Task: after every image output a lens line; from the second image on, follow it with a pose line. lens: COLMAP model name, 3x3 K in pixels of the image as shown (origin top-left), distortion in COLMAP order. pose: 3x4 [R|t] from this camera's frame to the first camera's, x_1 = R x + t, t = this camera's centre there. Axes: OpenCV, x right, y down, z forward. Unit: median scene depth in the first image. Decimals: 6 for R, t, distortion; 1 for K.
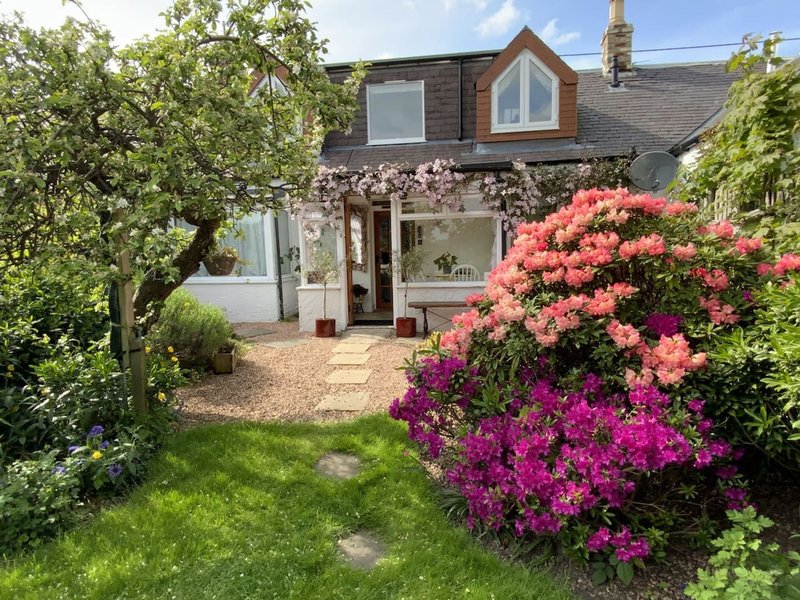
lens RADIAL K [[512.8, 0, 400.0], [0, 512.8, 300.0], [0, 0, 1]] dist [0.051405, -0.000787]
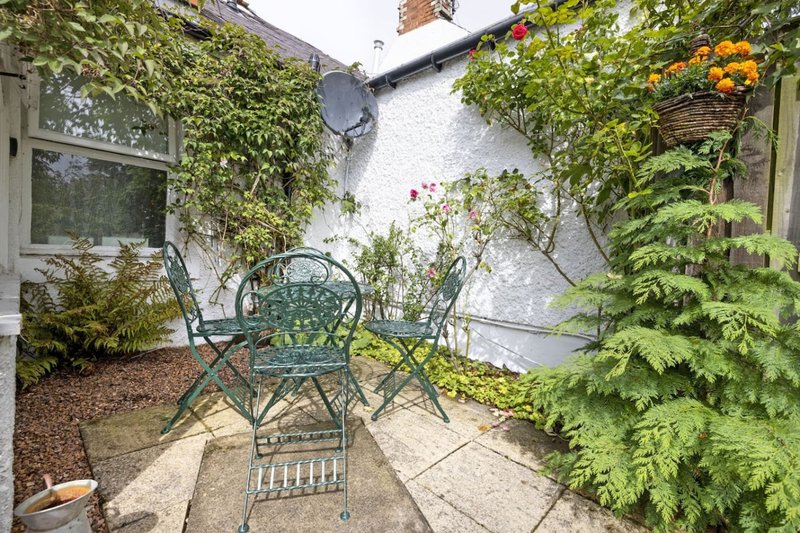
lens RADIAL K [[359.5, 0, 399.2], [0, 359.5, 263.9], [0, 0, 1]] dist [0.000622, 0.000250]
pose [[0.528457, 0.018573, 0.848757, 0.140837], [0.036386, 0.998346, -0.044502, -0.031096], [-0.848180, 0.054400, 0.526908, 0.657503]]
